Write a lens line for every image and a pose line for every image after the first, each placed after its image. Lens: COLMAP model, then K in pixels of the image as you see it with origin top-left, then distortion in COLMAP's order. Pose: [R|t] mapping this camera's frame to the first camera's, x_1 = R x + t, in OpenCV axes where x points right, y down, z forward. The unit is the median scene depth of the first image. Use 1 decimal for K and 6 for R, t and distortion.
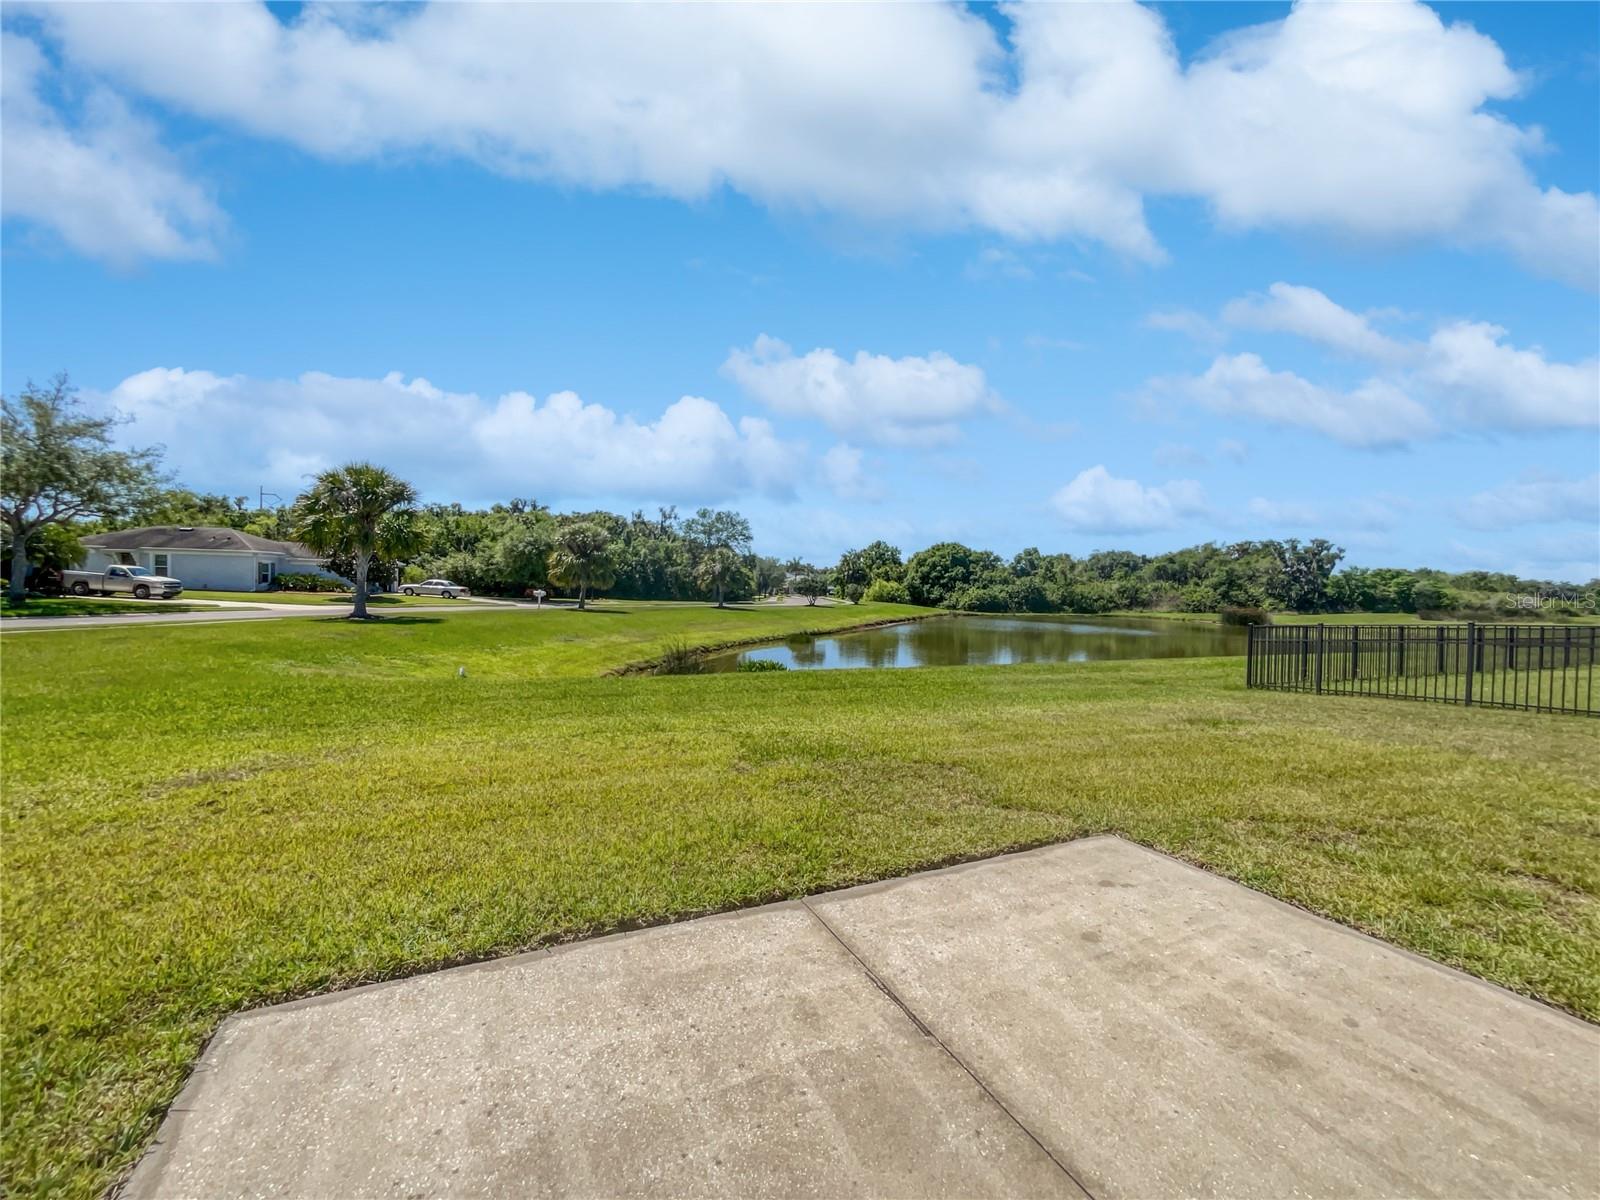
lens RADIAL K [[674.3, 0, 800.8], [0, 674.3, 612.1], [0, 0, 1]] dist [-0.002174, 0.001226]
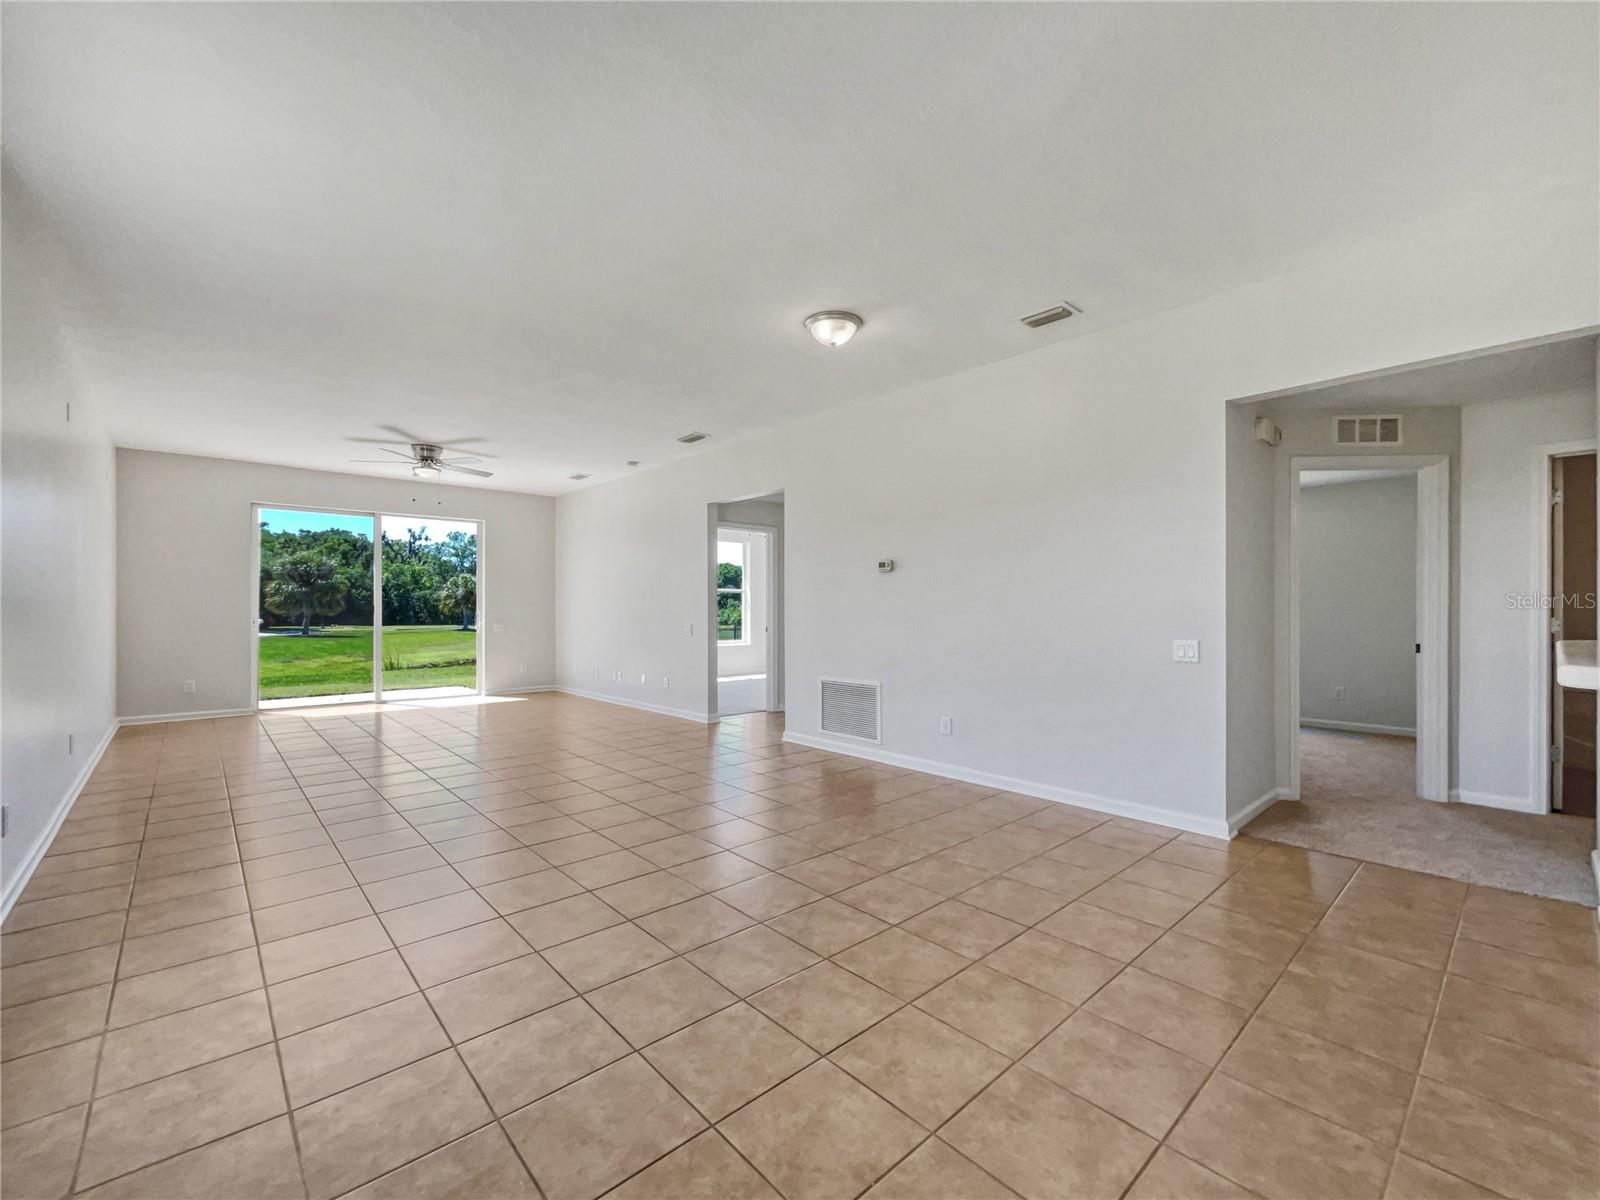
lens RADIAL K [[674.3, 0, 814.0], [0, 674.3, 599.2], [0, 0, 1]] dist [-0.002174, 0.001226]
pose [[0.947921, -0.019329, 0.317919, 0.245511], [0.033847, 0.998618, -0.040203, 0.022680], [-0.316703, 0.048870, 0.947265, -0.642354]]
